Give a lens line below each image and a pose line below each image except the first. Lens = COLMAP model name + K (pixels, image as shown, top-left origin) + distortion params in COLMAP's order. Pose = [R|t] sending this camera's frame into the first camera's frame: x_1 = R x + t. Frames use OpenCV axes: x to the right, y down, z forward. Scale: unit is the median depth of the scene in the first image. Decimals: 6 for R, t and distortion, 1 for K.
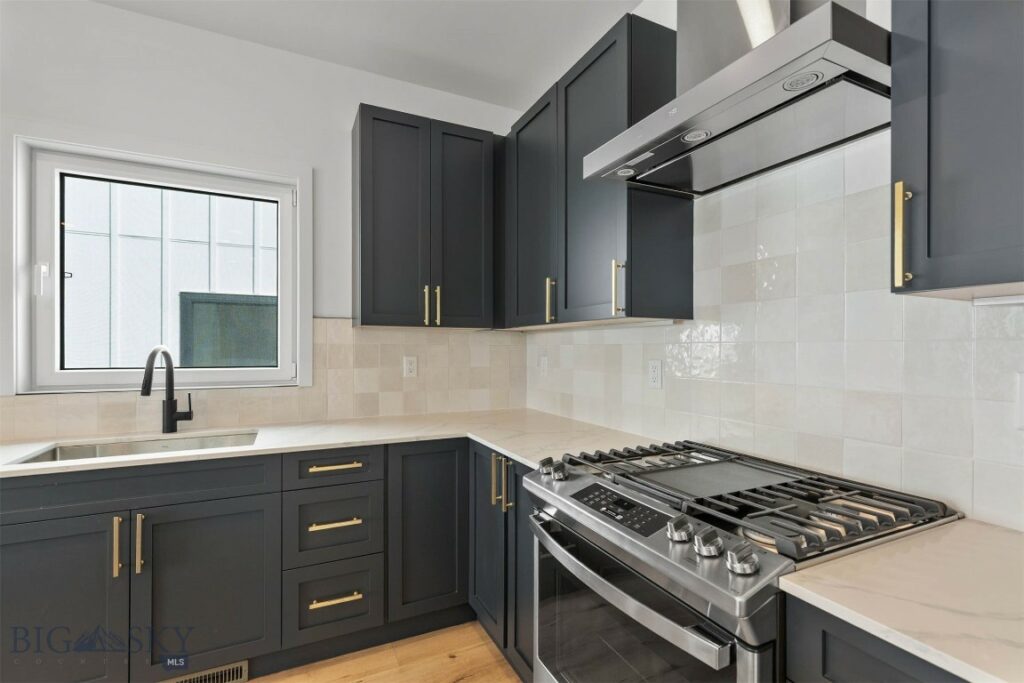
lens RADIAL K [[466.4, 0, 512.0], [0, 466.4, 348.6], [0, 0, 1]] dist [0.003930, 0.000114]
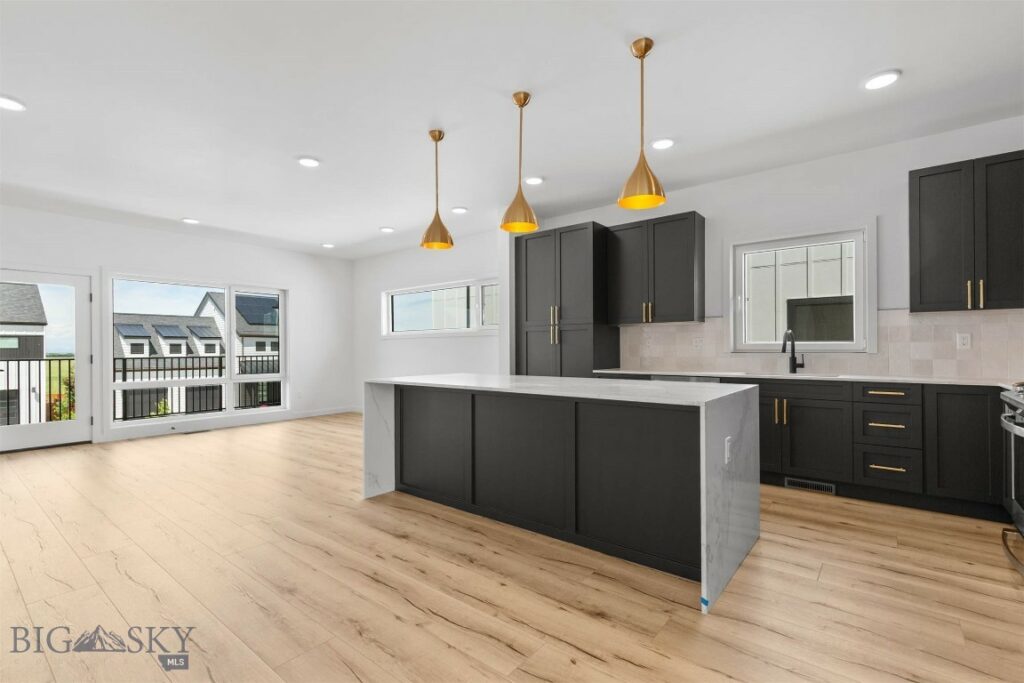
lens RADIAL K [[466.4, 0, 512.0], [0, 466.4, 348.6], [0, 0, 1]] dist [0.003930, 0.000114]
pose [[0.430143, -0.003262, -0.902755, 0.489899], [0.006186, 0.999981, -0.000666, 0.060284], [0.902740, -0.005298, 0.430155, -0.834323]]
